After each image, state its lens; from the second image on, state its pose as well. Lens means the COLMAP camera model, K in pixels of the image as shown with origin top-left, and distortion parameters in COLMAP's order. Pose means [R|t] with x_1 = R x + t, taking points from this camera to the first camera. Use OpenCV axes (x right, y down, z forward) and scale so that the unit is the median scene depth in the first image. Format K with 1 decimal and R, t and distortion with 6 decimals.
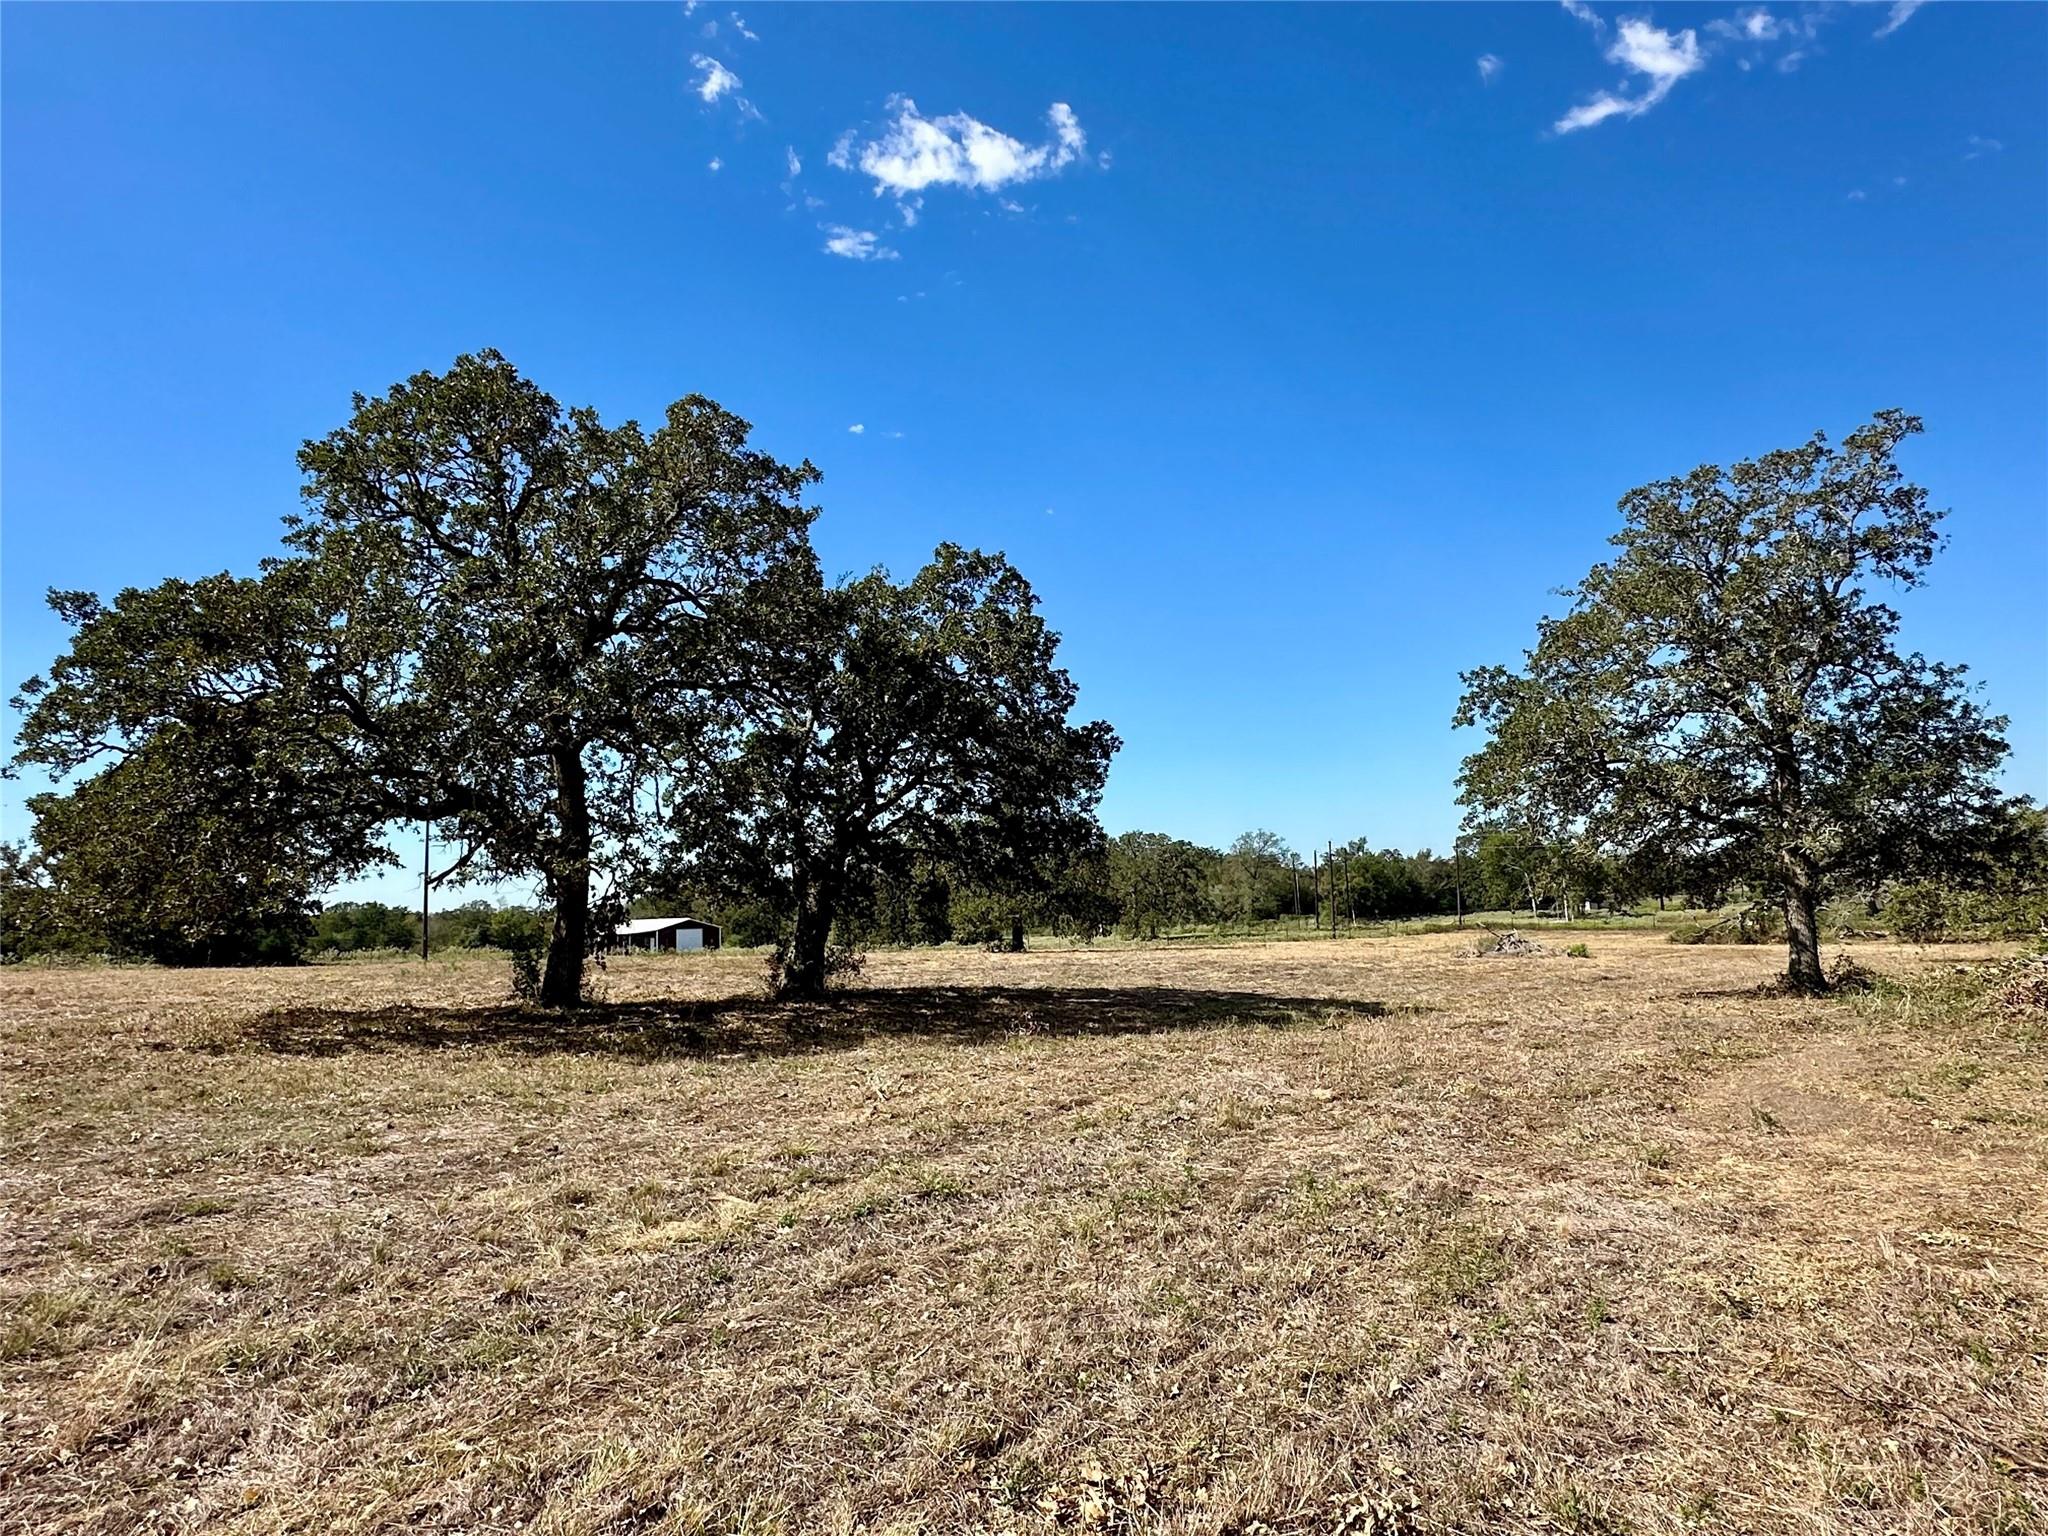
lens RADIAL K [[1218.5, 0, 1014.3], [0, 1218.5, 735.9], [0, 0, 1]] dist [-0.004787, 0.002709]
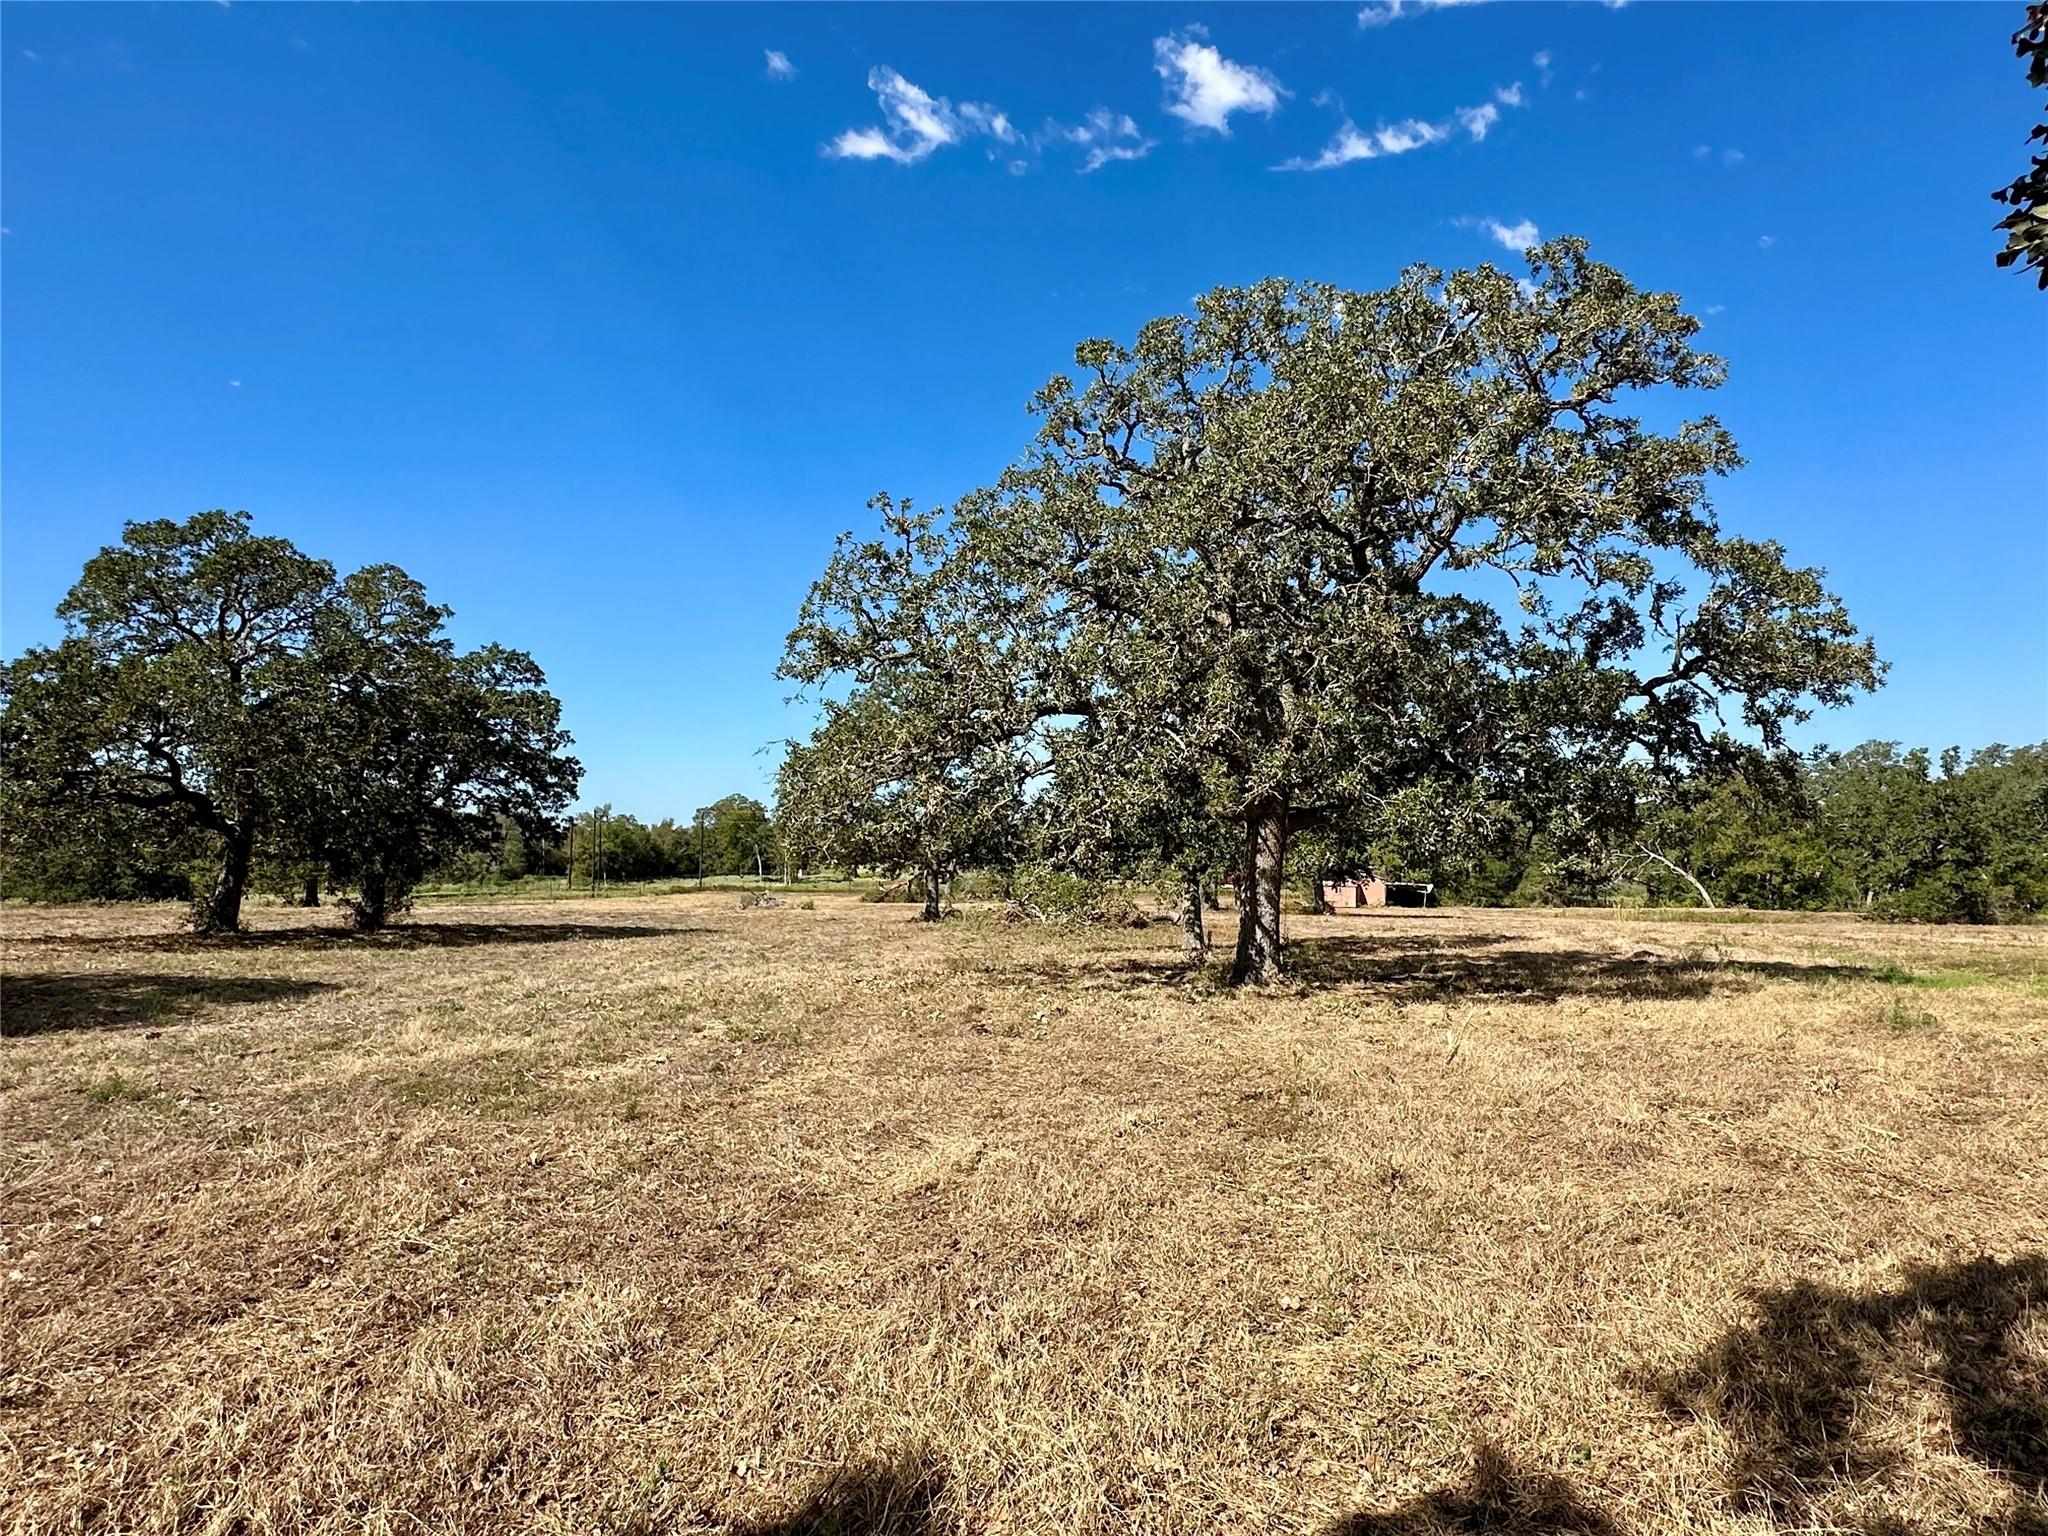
lens RADIAL K [[1218.5, 0, 1032.2], [0, 1218.5, 767.8], [0, 0, 1]] dist [-0.004787, 0.002709]
pose [[0.806934, 0.068859, 0.586614, -0.804383], [-0.101883, 0.994521, 0.023408, -0.205854], [-0.581788, -0.078655, 0.809529, -1.383757]]
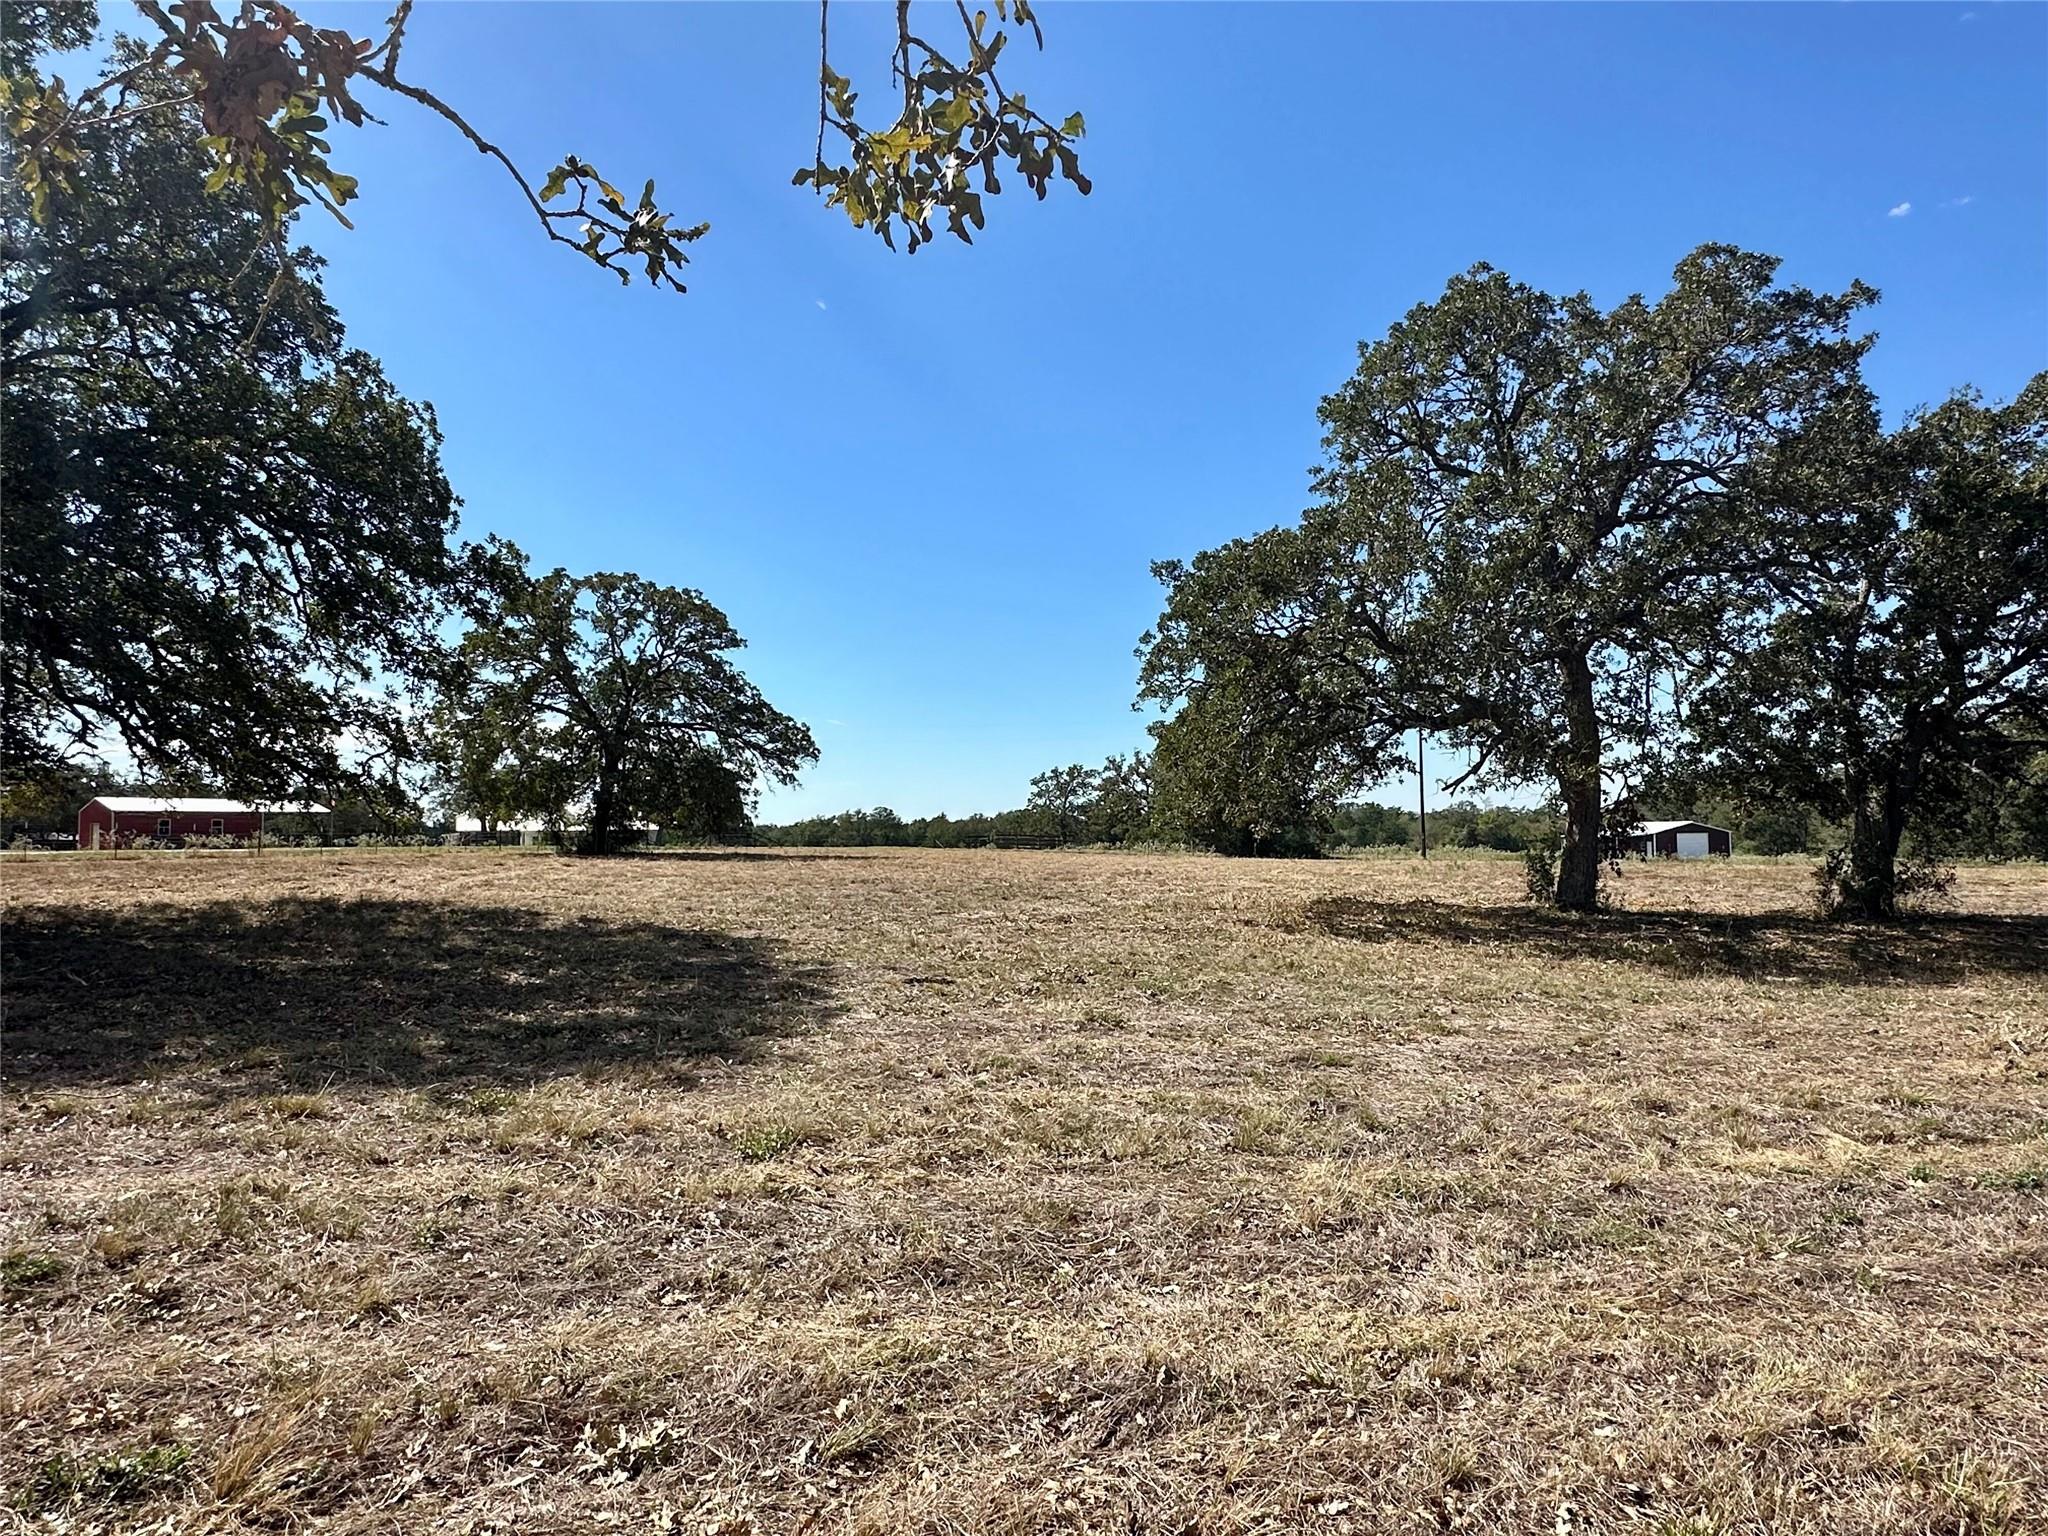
lens RADIAL K [[1218.5, 0, 1007.2], [0, 1218.5, 755.0], [0, 0, 1]] dist [-0.004787, 0.002709]
pose [[0.715523, -0.022013, -0.698242, -0.013857], [0.088737, 0.994271, 0.059588, -0.006588], [0.692930, -0.104597, 0.713377, -0.023582]]
